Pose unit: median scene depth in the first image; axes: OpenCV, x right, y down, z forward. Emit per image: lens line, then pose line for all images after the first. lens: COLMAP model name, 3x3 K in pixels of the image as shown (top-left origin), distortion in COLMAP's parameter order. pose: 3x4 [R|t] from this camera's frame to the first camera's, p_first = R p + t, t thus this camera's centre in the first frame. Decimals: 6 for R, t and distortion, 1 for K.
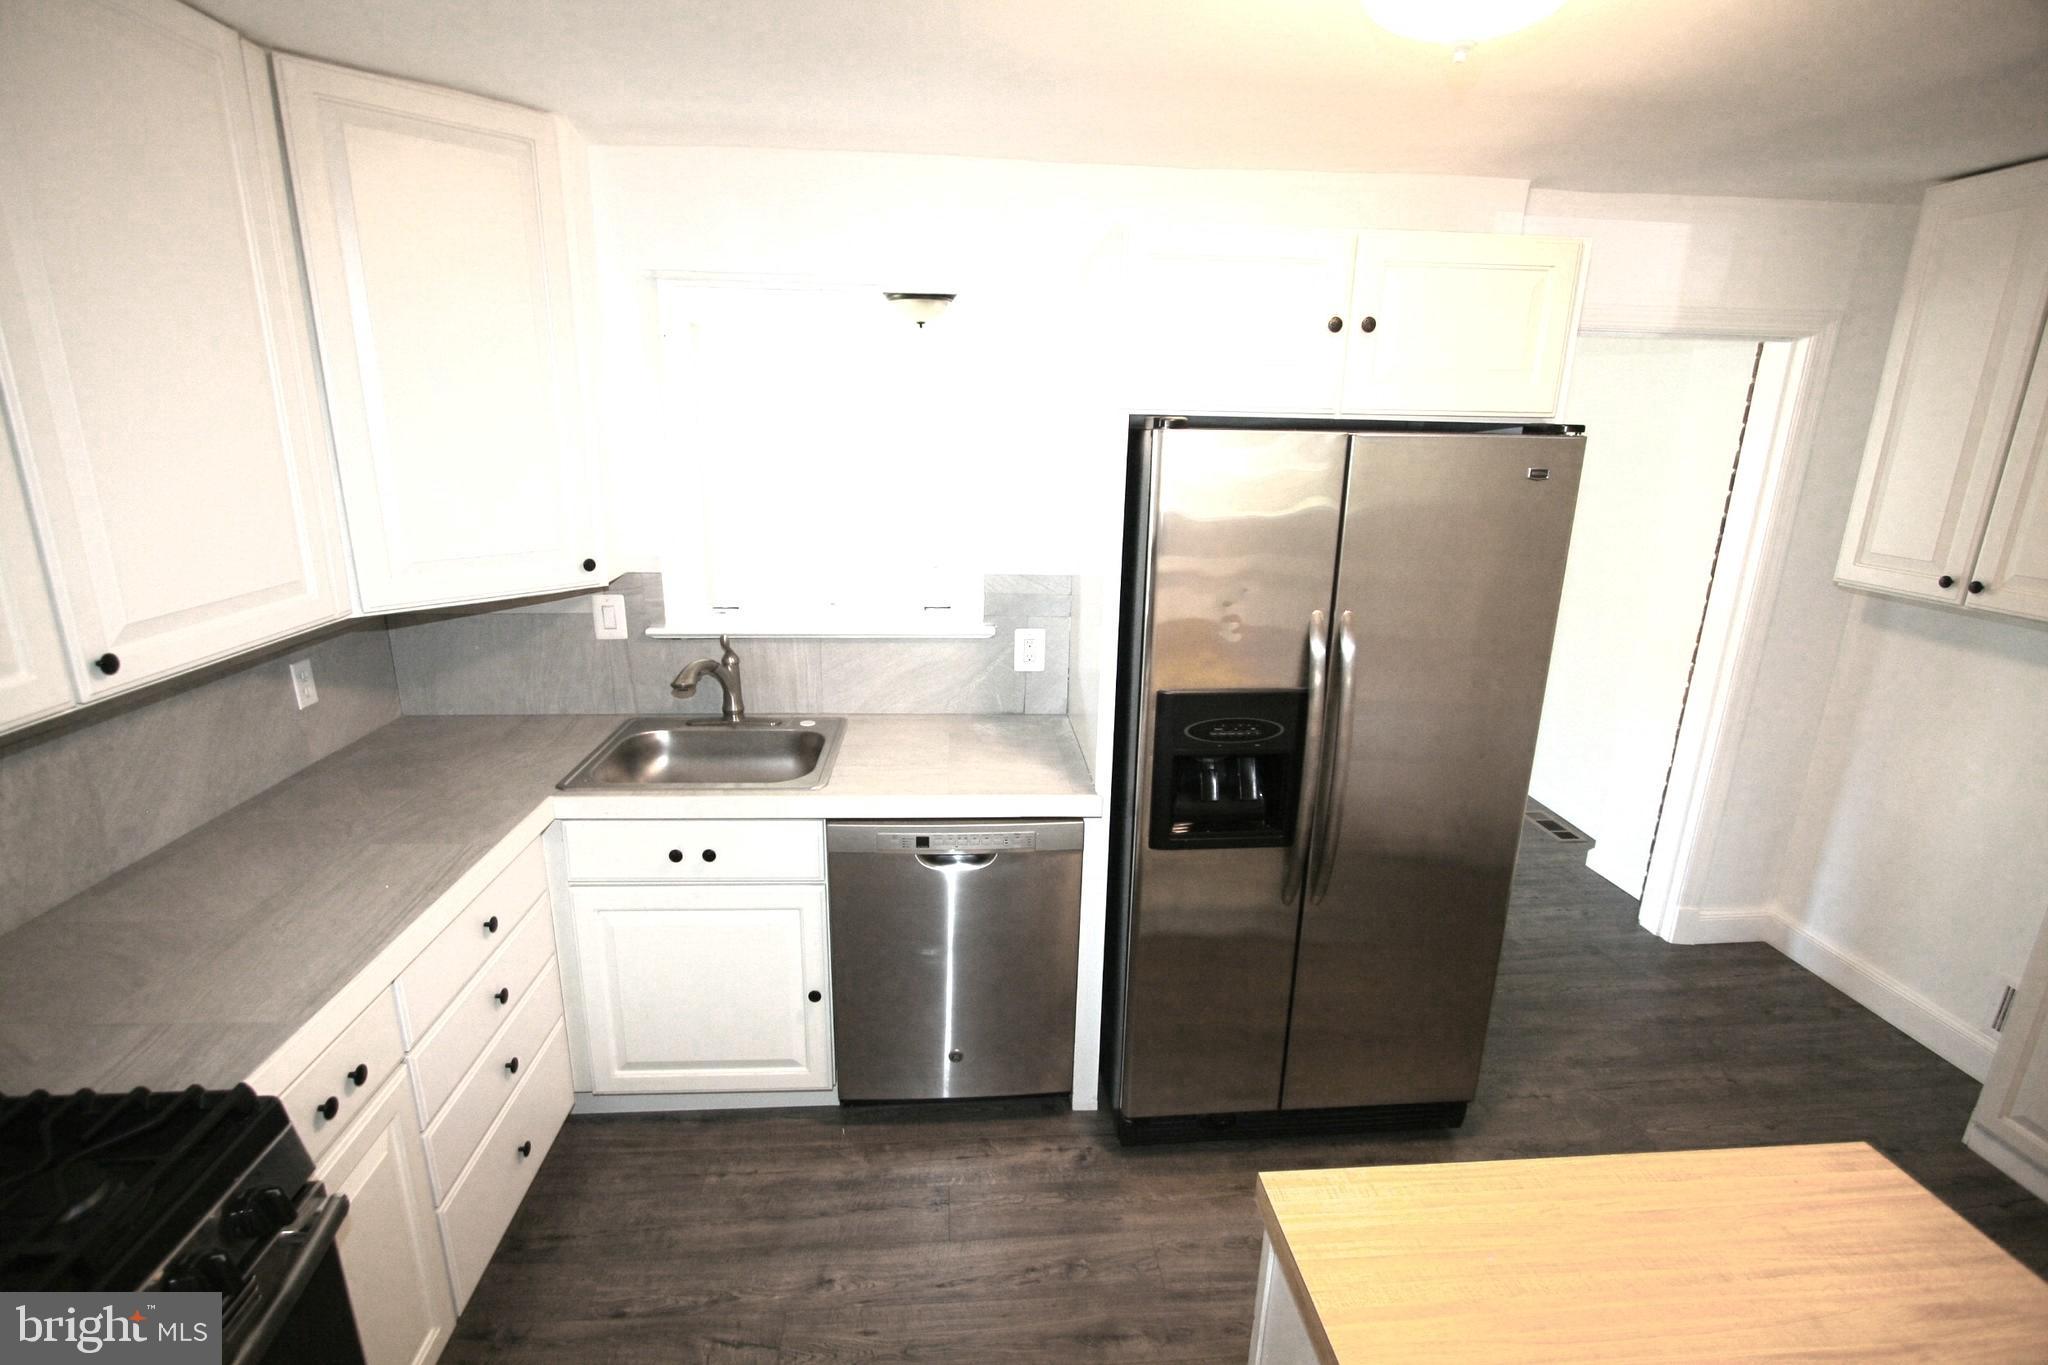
lens RADIAL K [[974.9, 0, 1024.0], [0, 974.9, 682.5], [0, 0, 1]] dist [-0.007650, 0.000076]
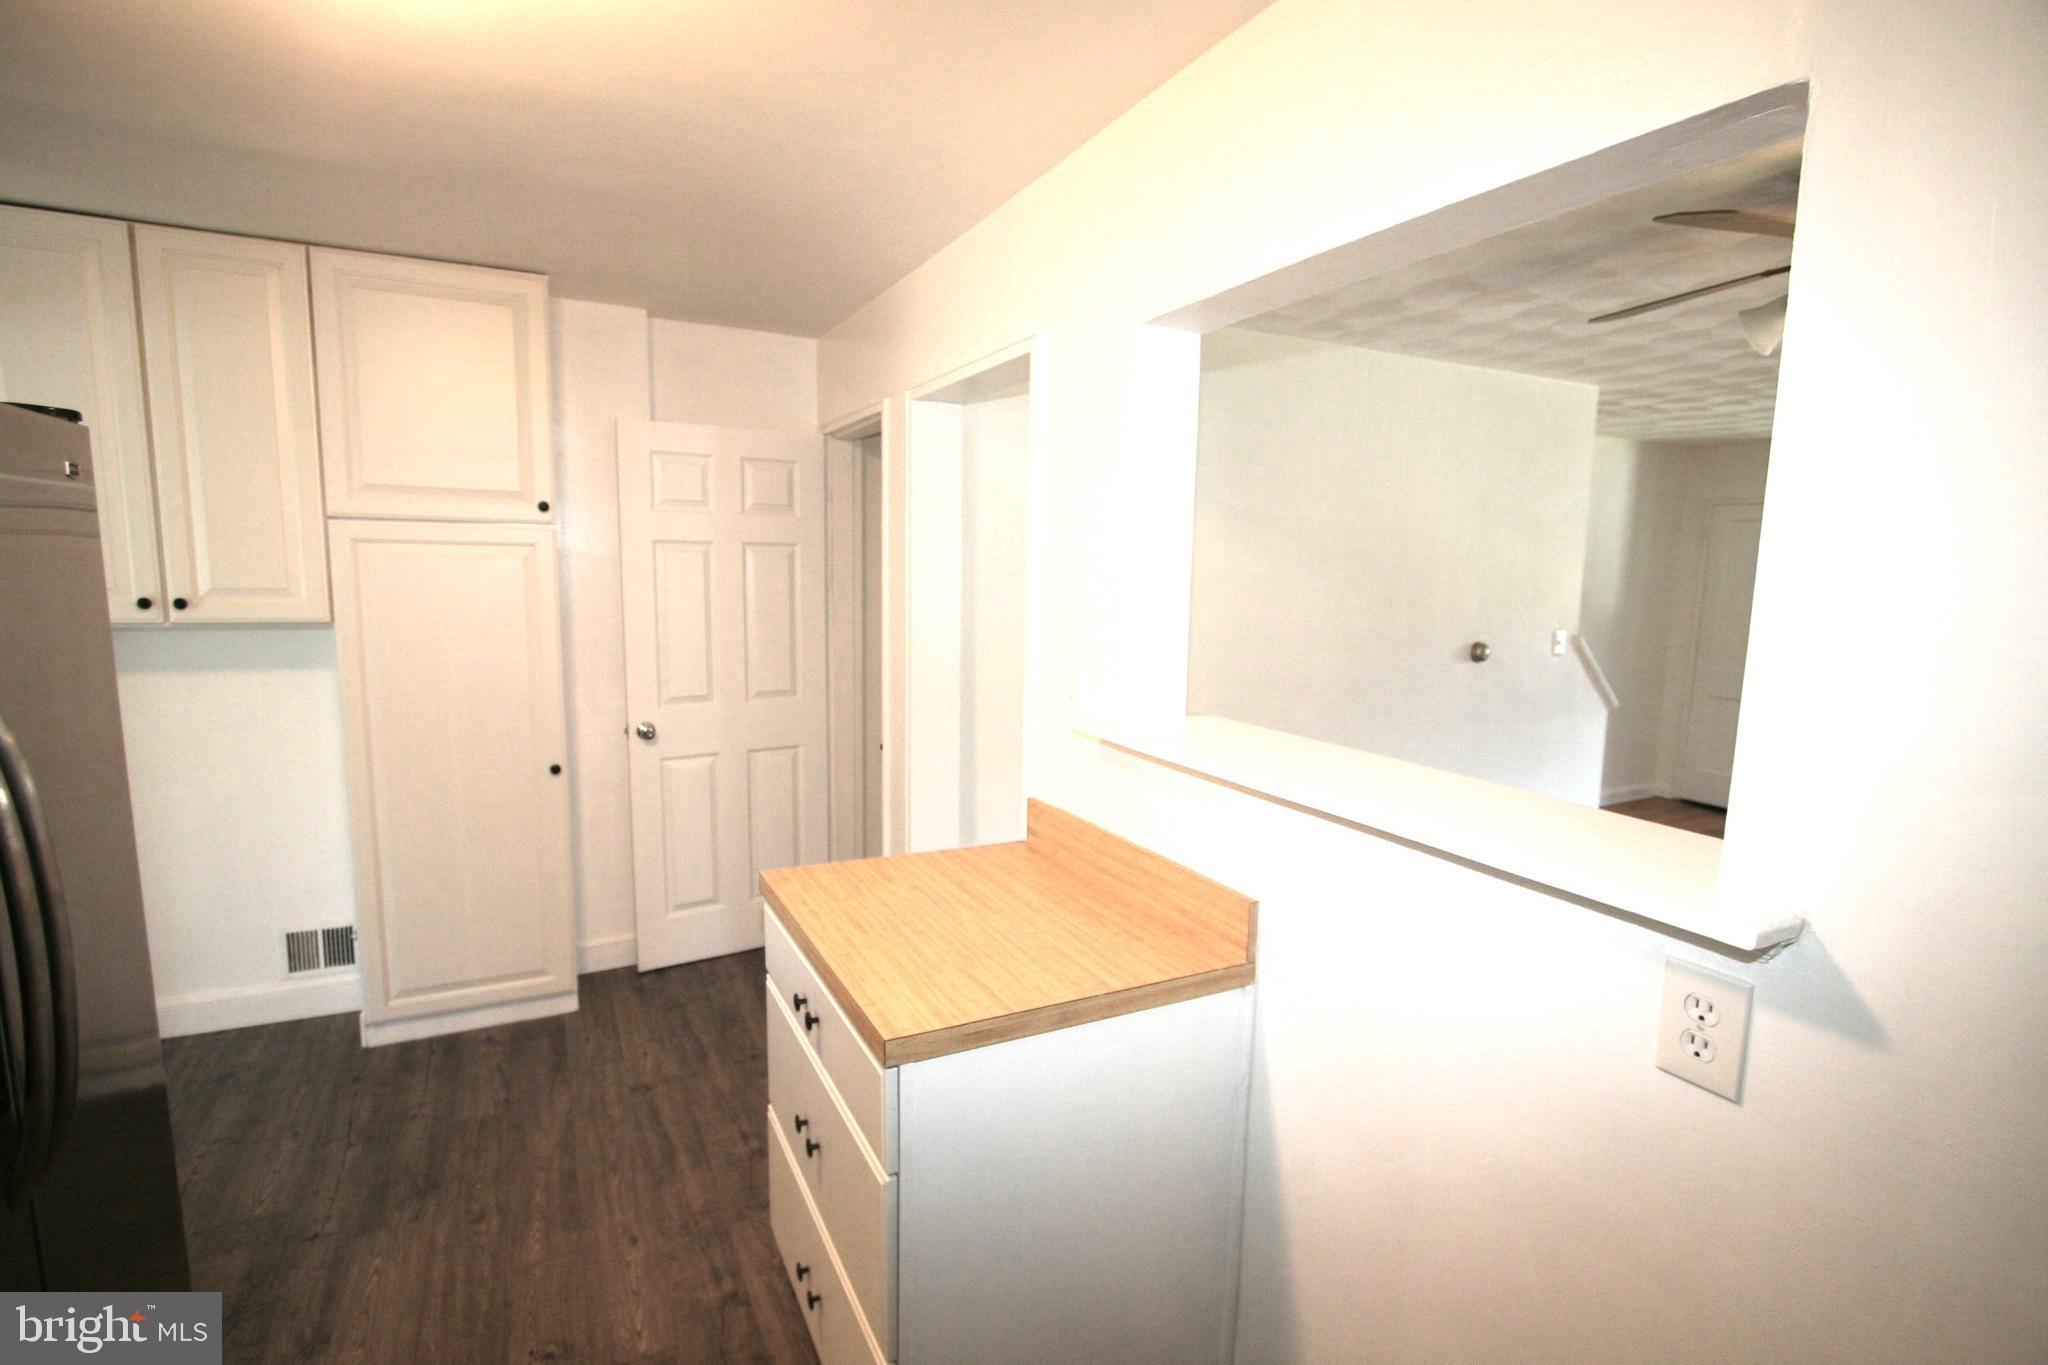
lens RADIAL K [[974.9, 0, 1024.0], [0, 974.9, 682.5], [0, 0, 1]] dist [-0.007650, 0.000076]
pose [[-0.382559, -0.132094, 0.914440, -0.399000], [0.217960, 0.948891, 0.228254, -0.055739], [-0.897854, 0.286632, -0.334216, 0.533742]]
